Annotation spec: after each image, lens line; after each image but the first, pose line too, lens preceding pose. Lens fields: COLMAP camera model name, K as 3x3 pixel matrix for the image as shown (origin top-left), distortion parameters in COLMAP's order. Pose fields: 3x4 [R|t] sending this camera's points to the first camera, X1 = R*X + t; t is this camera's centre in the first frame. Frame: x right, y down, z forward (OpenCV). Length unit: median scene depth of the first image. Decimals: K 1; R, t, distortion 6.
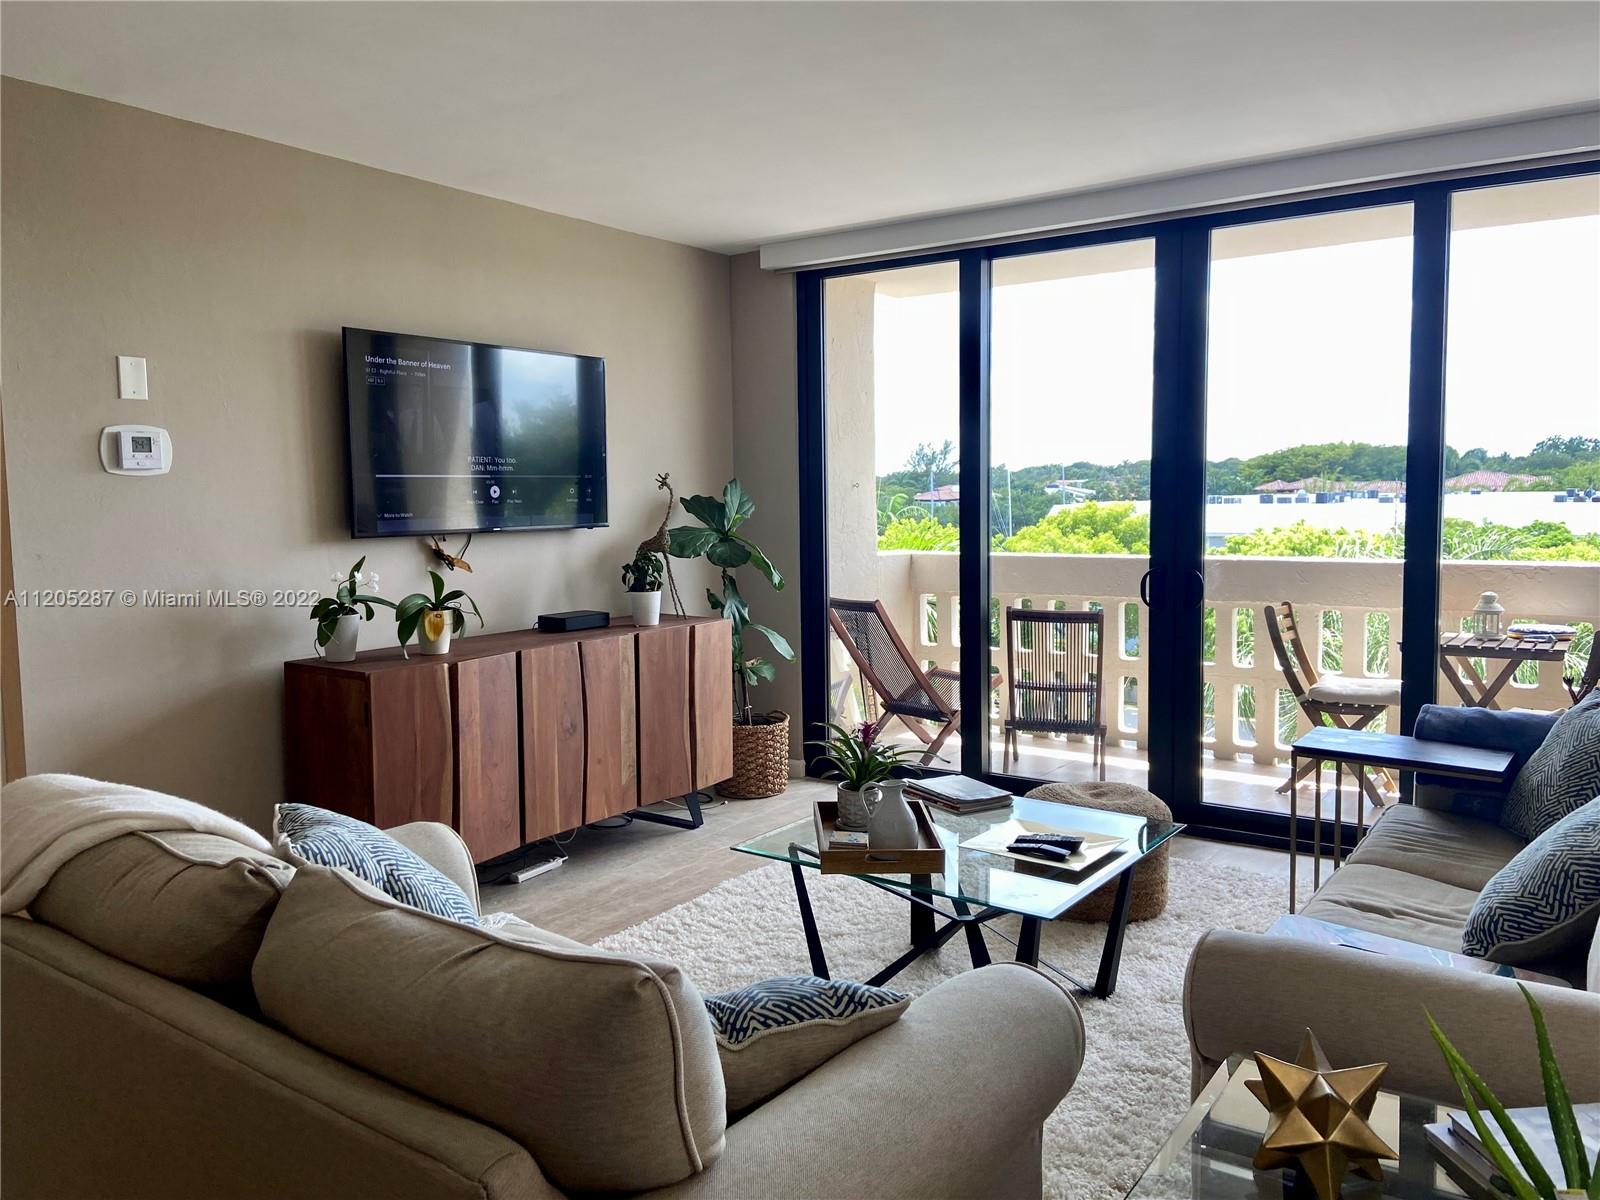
lens RADIAL K [[1224.4, 0, 800.0], [0, 1224.4, 600.0], [0, 0, 1]] dist [0.063828, 0.000935]
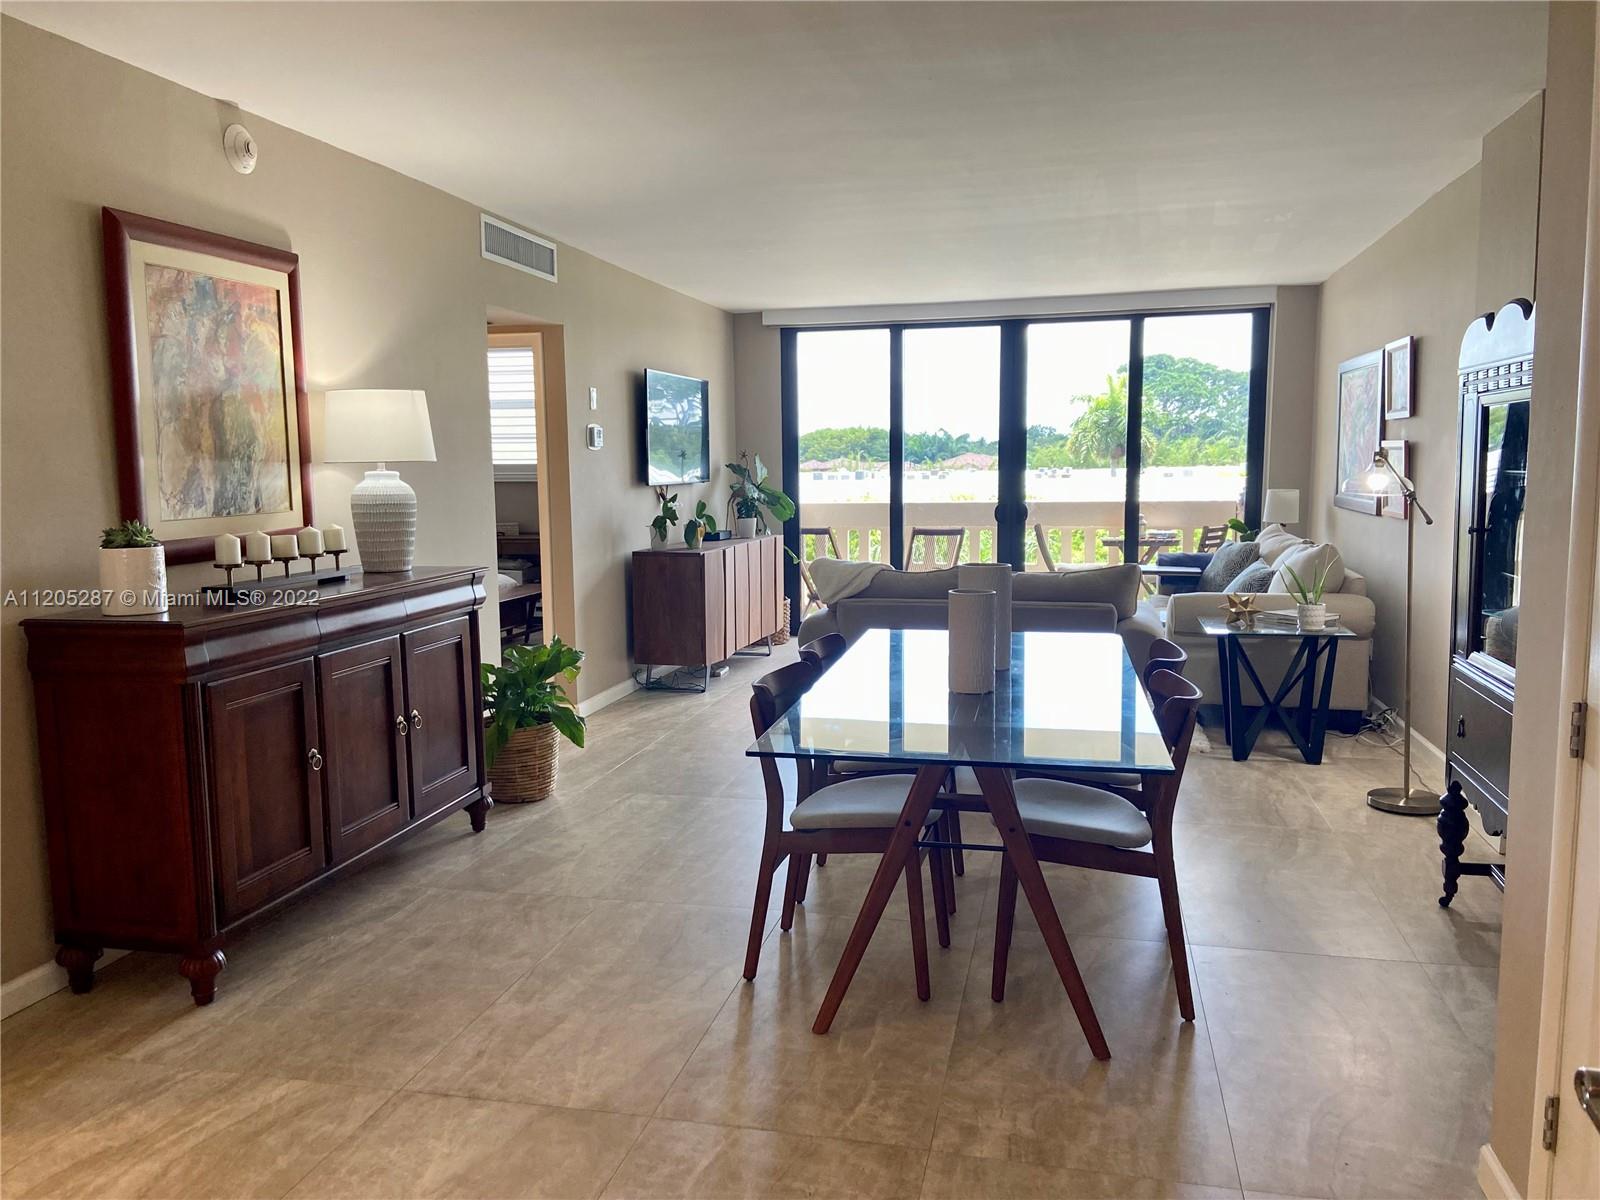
lens RADIAL K [[1224.4, 0, 800.0], [0, 1224.4, 600.0], [0, 0, 1]] dist [0.063828, 0.000935]
pose [[0.932139, -0.041404, 0.359726, -0.634005], [0.035427, 0.999103, 0.023194, 0.066064], [-0.360364, -0.008876, 0.932770, -0.589955]]
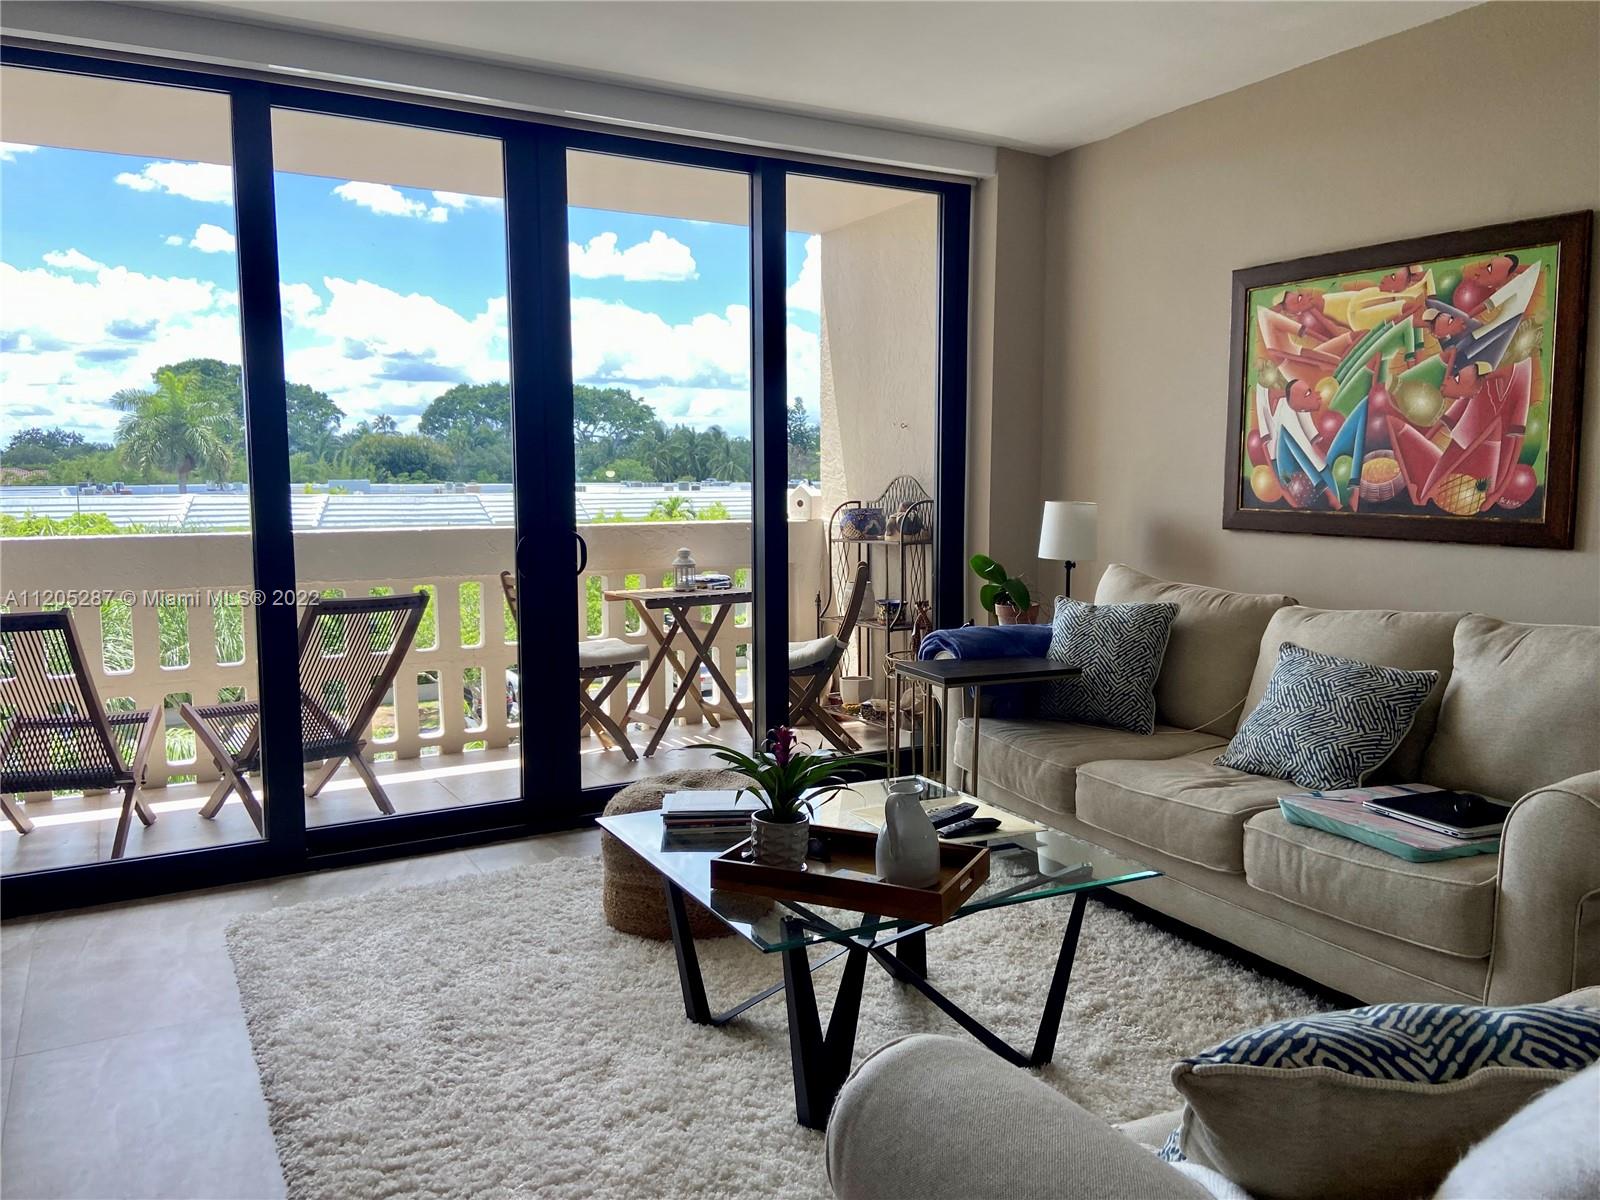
lens RADIAL K [[1224.4, 0, 800.0], [0, 1224.4, 600.0], [0, 0, 1]] dist [0.063828, 0.000935]
pose [[0.447435, -0.085169, 0.890252, -0.369082], [0.083170, 0.995104, 0.053399, -0.008704], [-0.890440, 0.050150, 0.452328, 0.415341]]
